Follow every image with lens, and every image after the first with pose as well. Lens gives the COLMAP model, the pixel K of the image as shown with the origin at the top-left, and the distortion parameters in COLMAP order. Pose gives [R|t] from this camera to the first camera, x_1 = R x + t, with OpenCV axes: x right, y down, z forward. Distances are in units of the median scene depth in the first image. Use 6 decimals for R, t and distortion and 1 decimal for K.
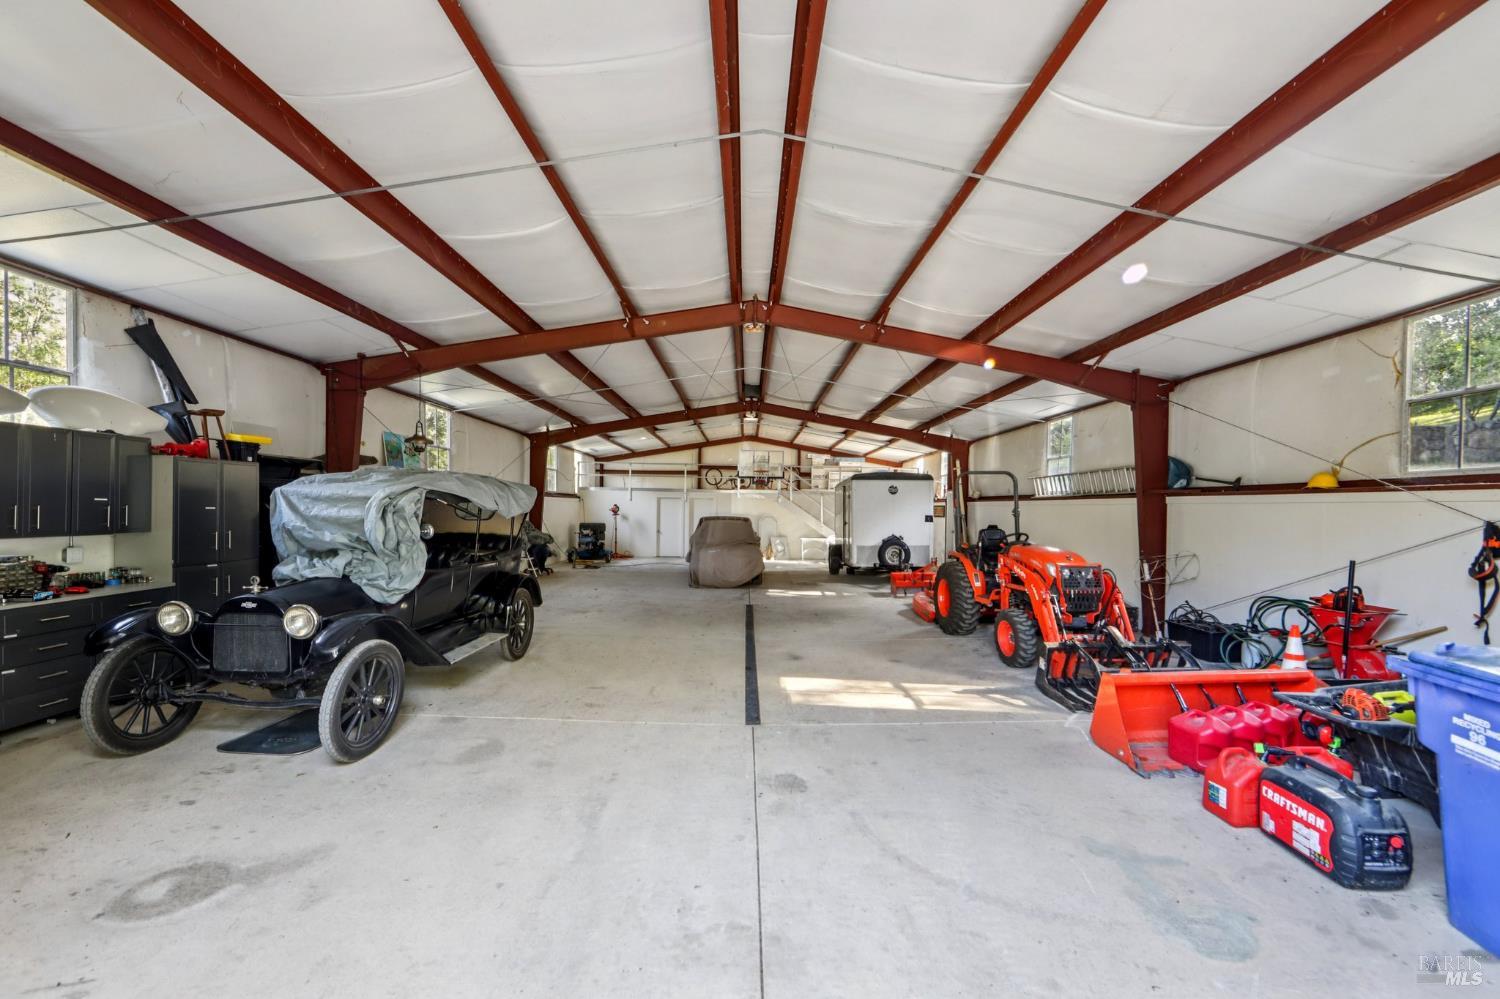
lens RADIAL K [[591.4, 0, 754.6], [0, 591.4, 507.9], [0, 0, 1]] dist [-0.002554, -0.000045]
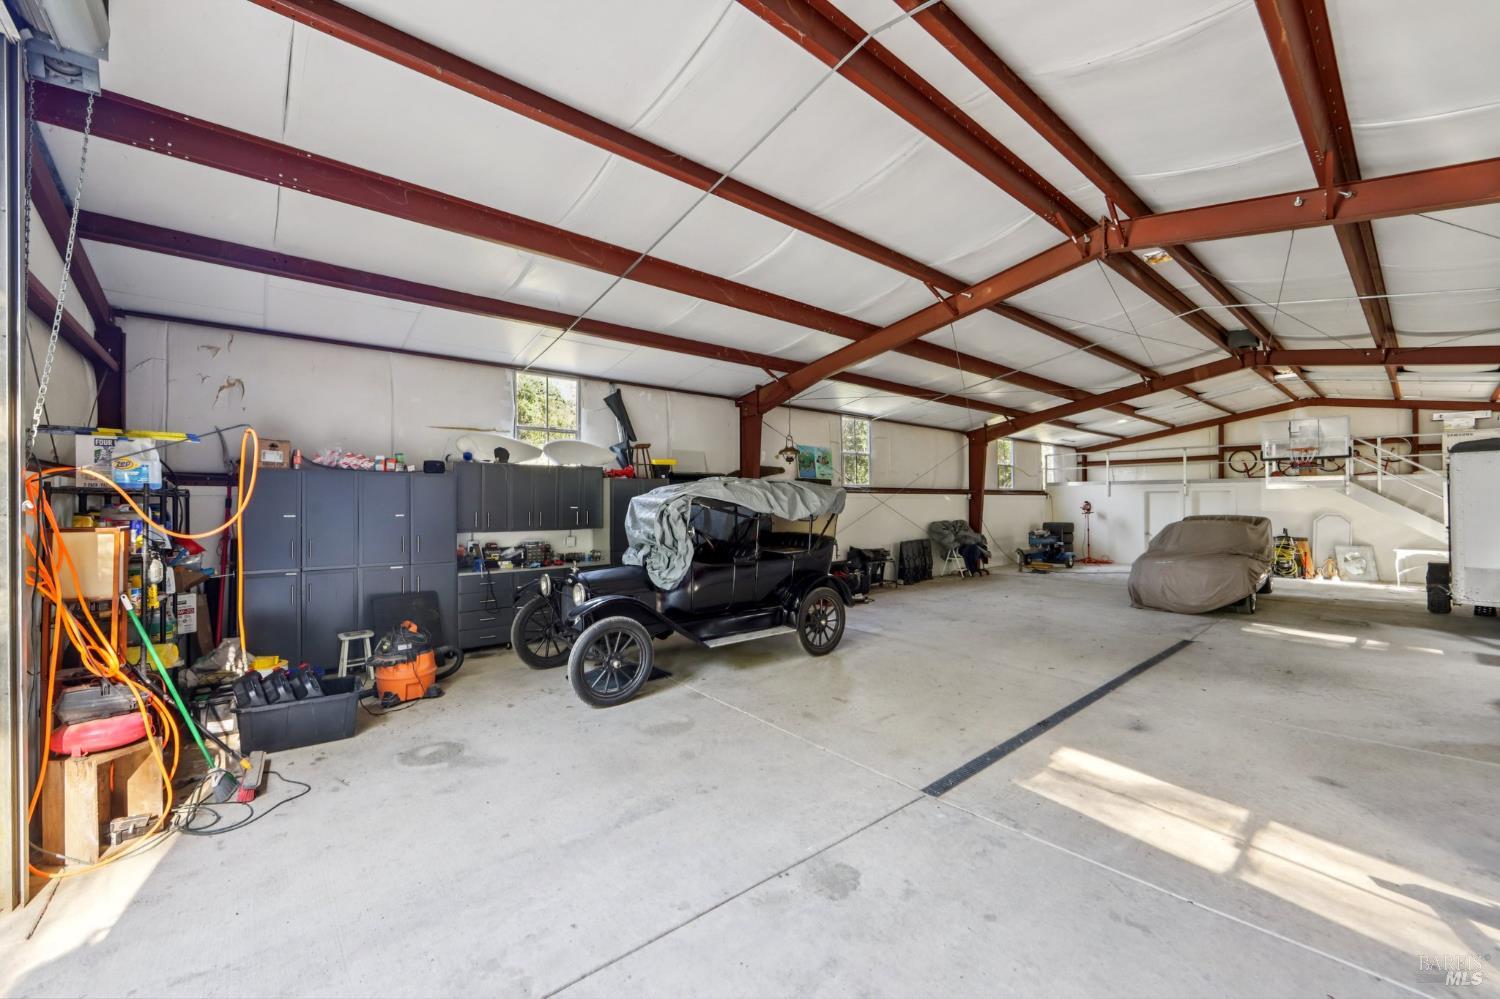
lens RADIAL K [[588.1, 0, 771.4], [0, 588.1, 499.0], [0, 0, 1]] dist [-0.007524, 0.000110]
pose [[0.652246, -0.019581, -0.757755, 0.178906], [0.012310, 0.999808, -0.015241, -0.002525], [0.757908, 0.000613, 0.652362, 0.139490]]
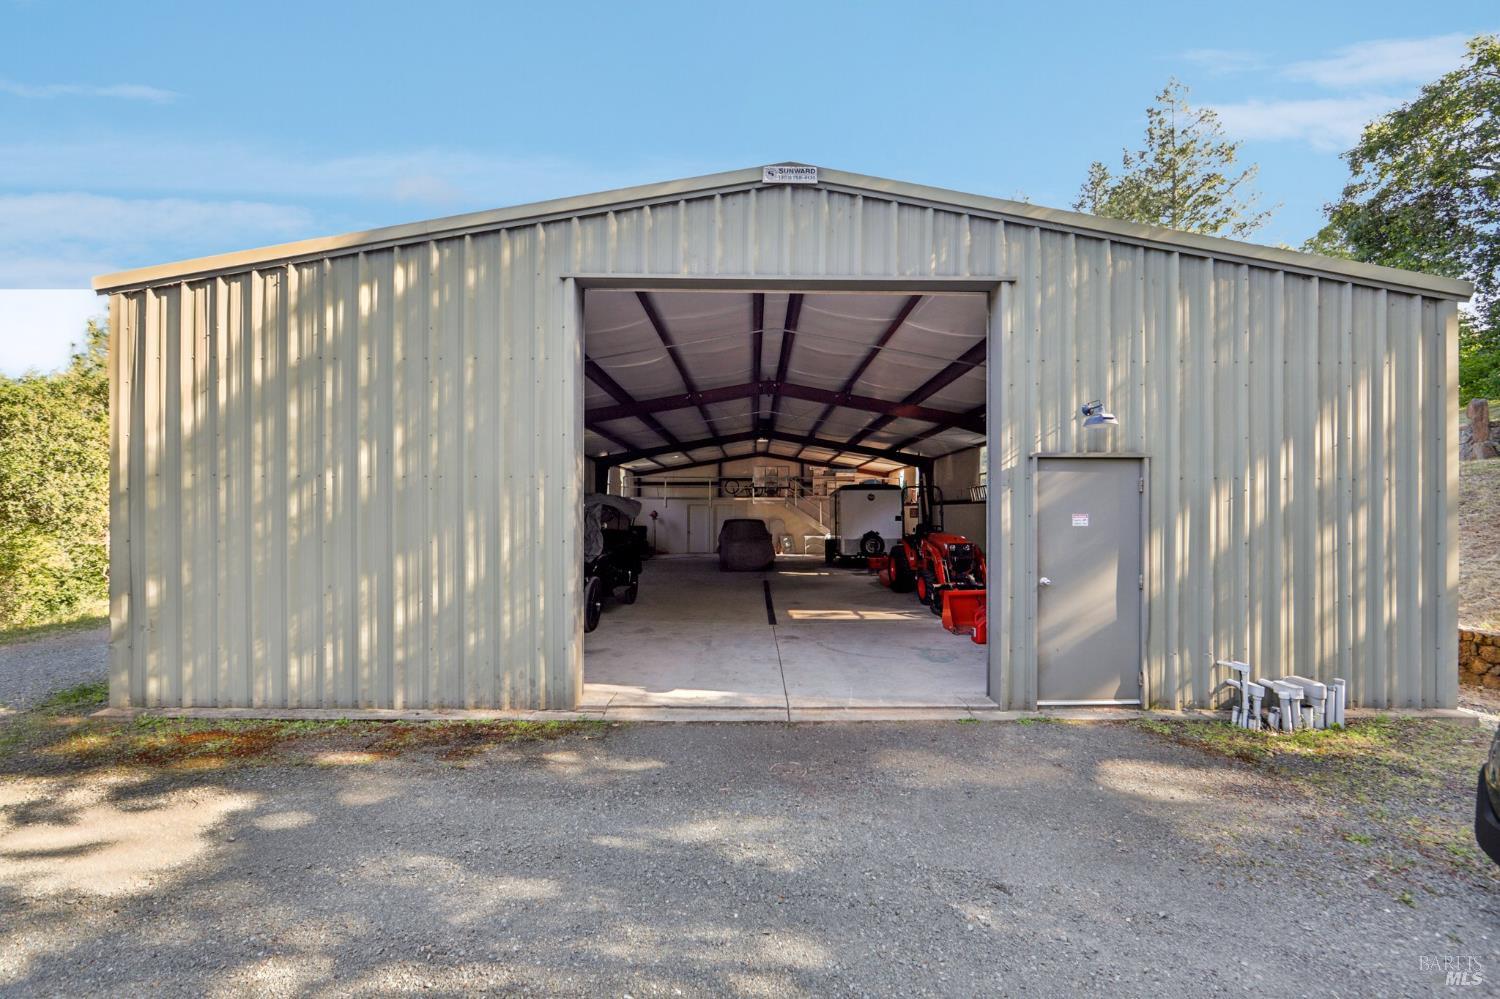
lens RADIAL K [[591.4, 0, 754.6], [0, 591.4, 507.9], [0, 0, 1]] dist [-0.002554, -0.000045]
pose [[0.999824, -0.013034, -0.013478, -0.012475], [0.012937, 0.999890, -0.007260, -0.000033], [0.013571, 0.007085, 0.999883, -0.376384]]
